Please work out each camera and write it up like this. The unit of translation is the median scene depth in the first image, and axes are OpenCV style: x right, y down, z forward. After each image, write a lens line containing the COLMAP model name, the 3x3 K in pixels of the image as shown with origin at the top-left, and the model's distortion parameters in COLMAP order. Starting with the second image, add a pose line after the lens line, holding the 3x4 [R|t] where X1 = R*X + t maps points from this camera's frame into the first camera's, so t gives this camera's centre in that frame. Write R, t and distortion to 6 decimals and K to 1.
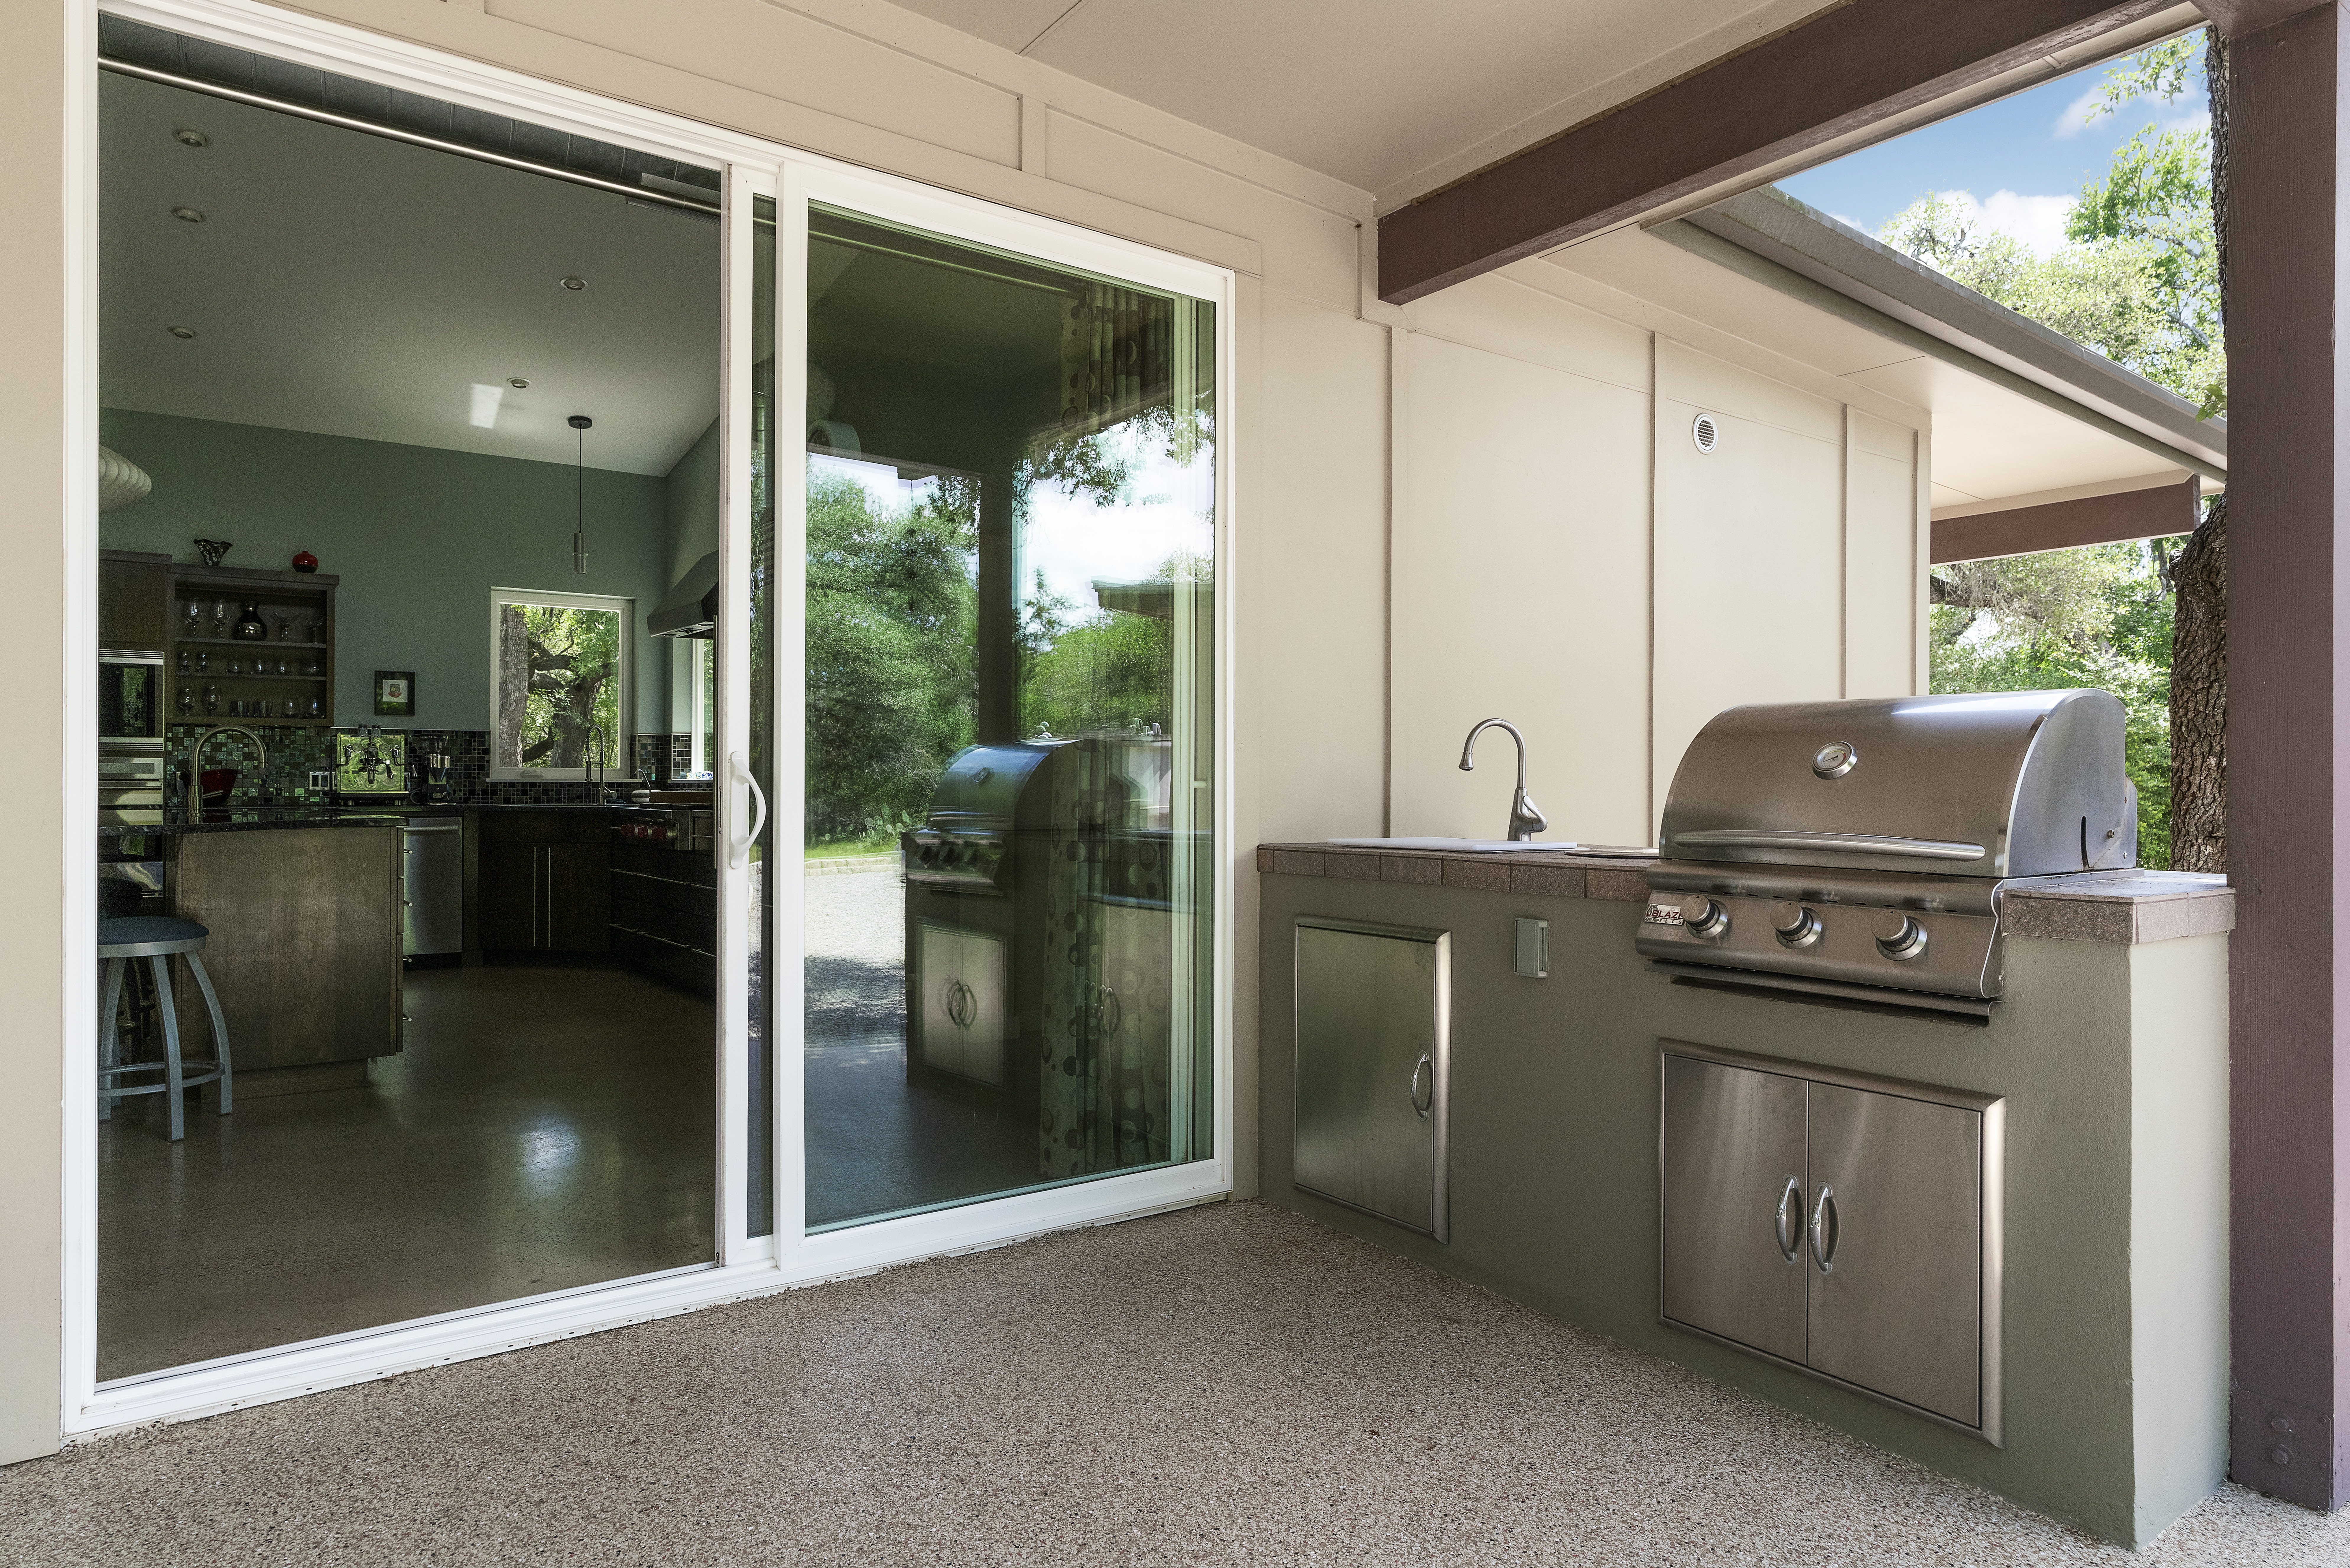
lens RADIAL K [[1382.6, 0, 1185.1], [0, 1382.6, 780.3], [0, 0, 1]] dist [0.000765, 0.000464]
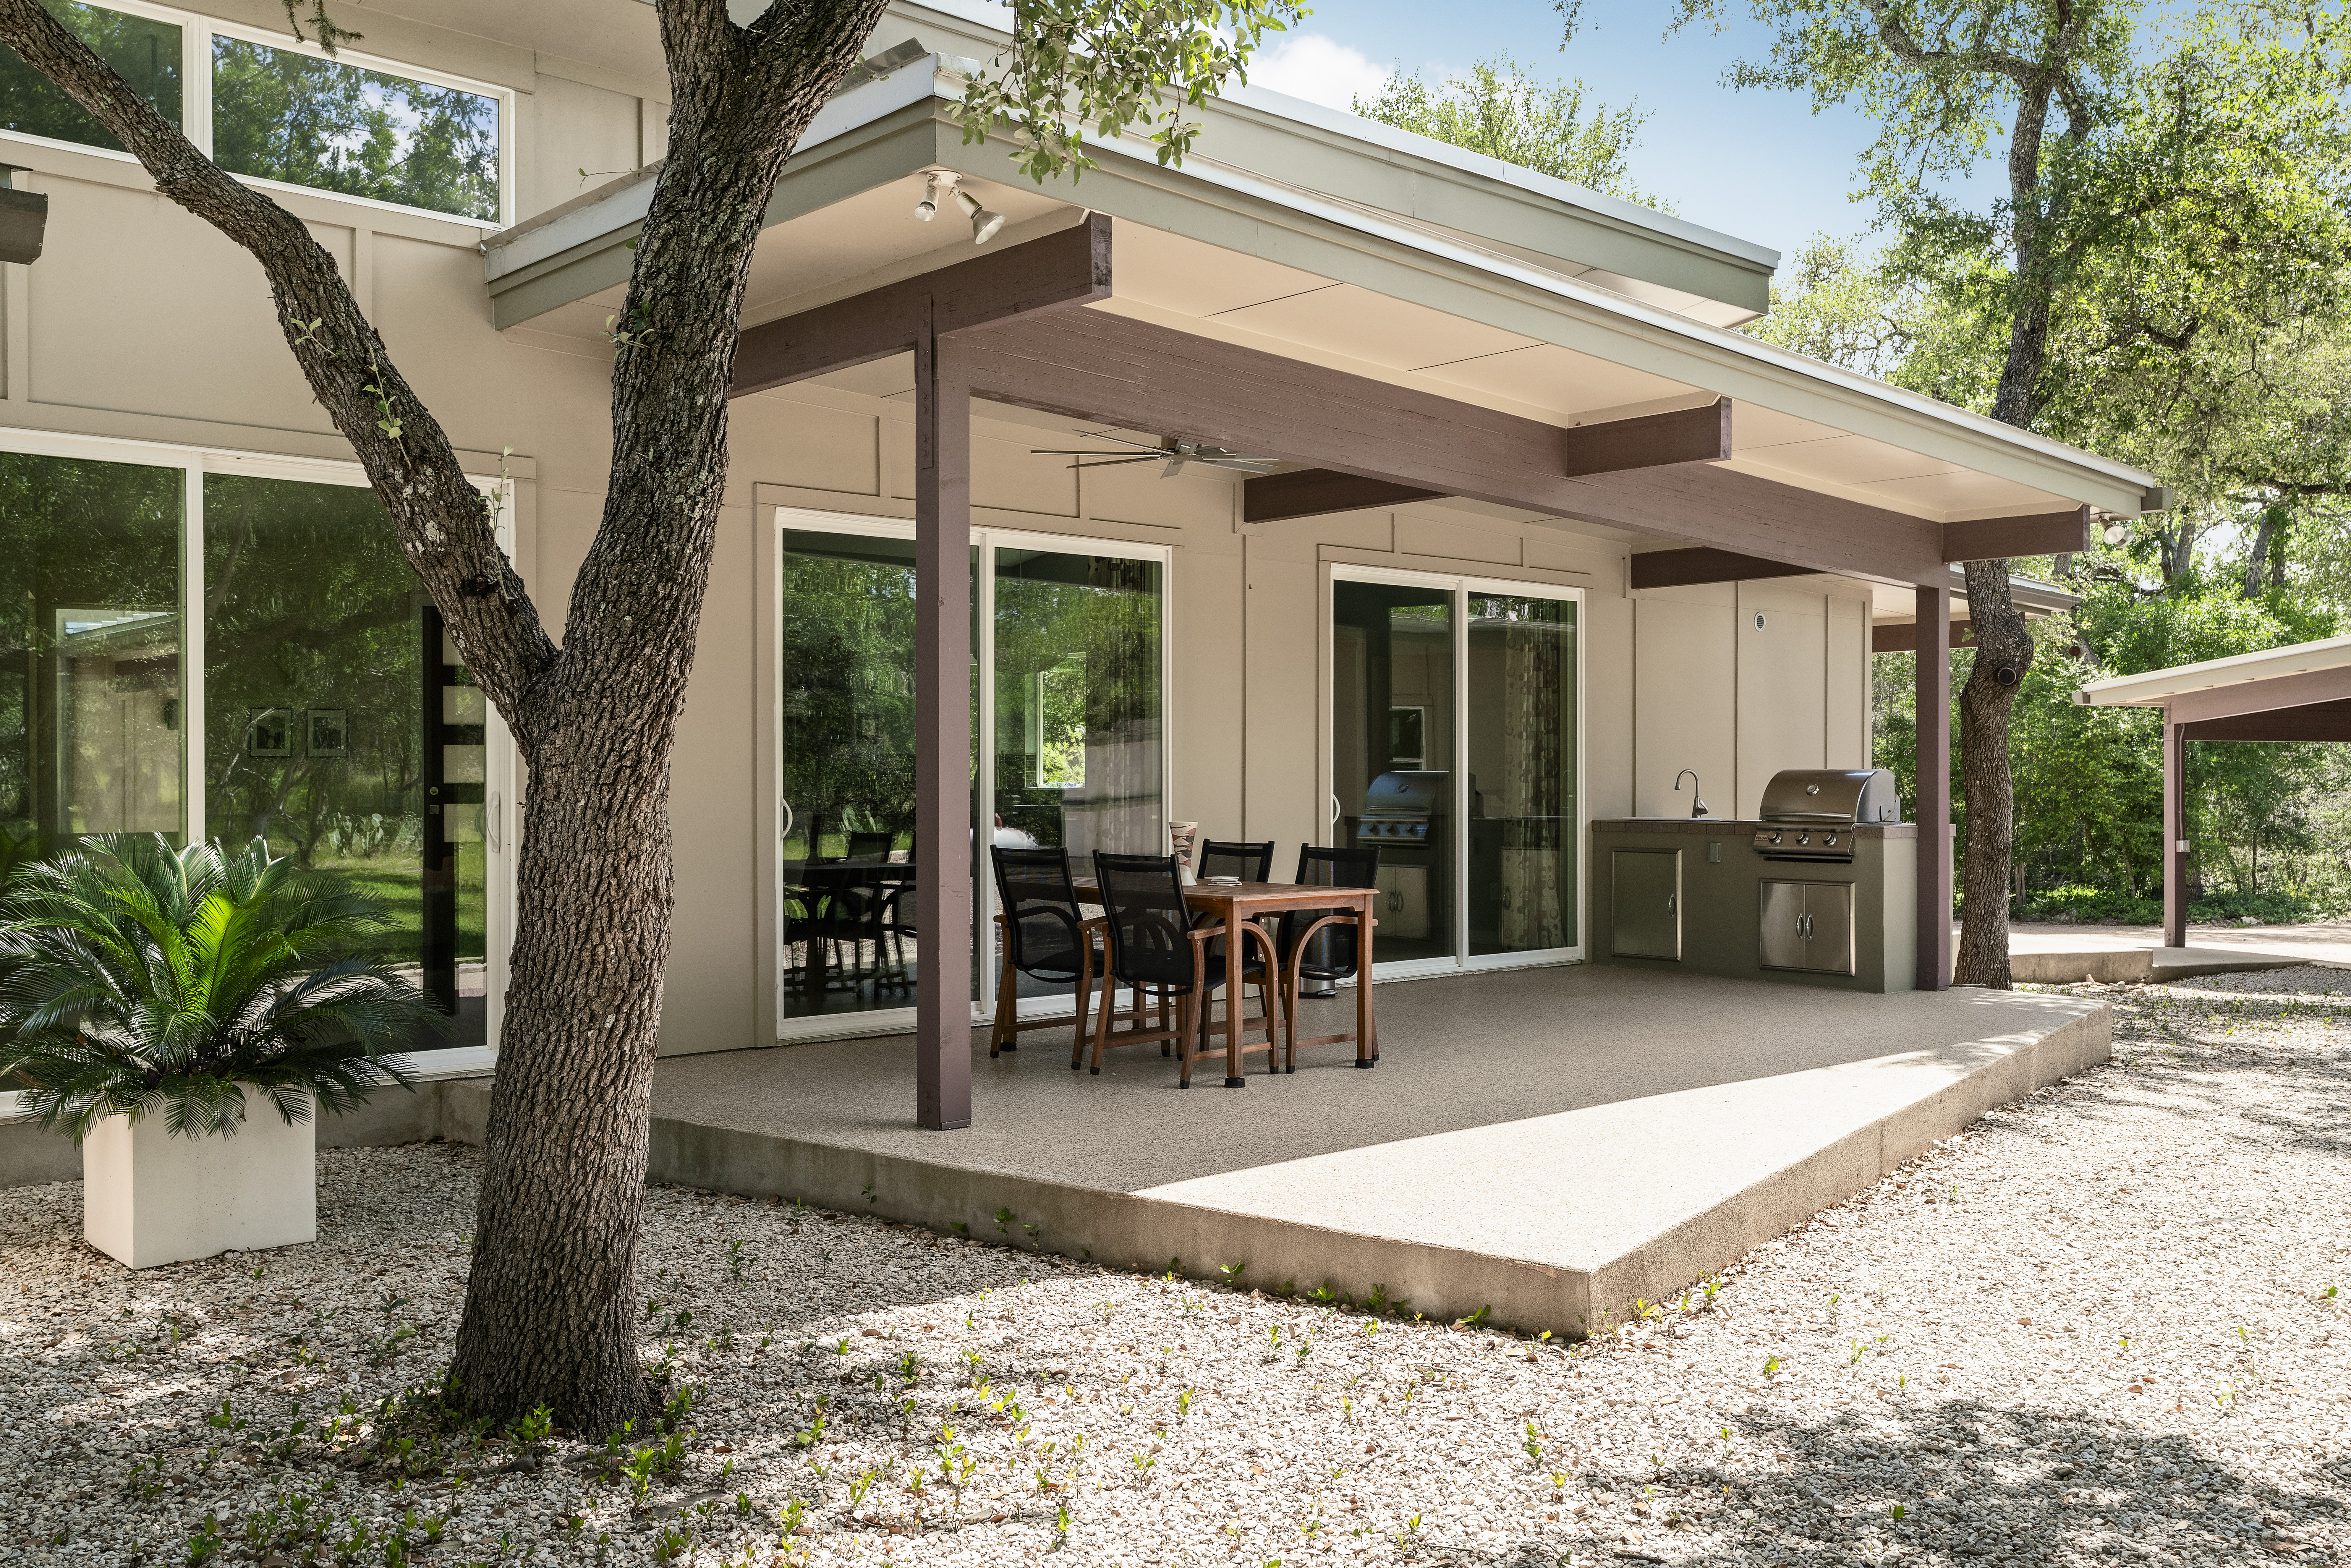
lens RADIAL K [[2061.5, 0, 1172.1], [0, 2061.5, 783.5], [0, 0, 1]] dist [0.006962, 0.000407]
pose [[0.993427, -0.006299, 0.114291, -1.244982], [0.005382, 0.999951, 0.008328, -0.060184], [-0.114338, -0.007659, 0.993412, -2.873604]]
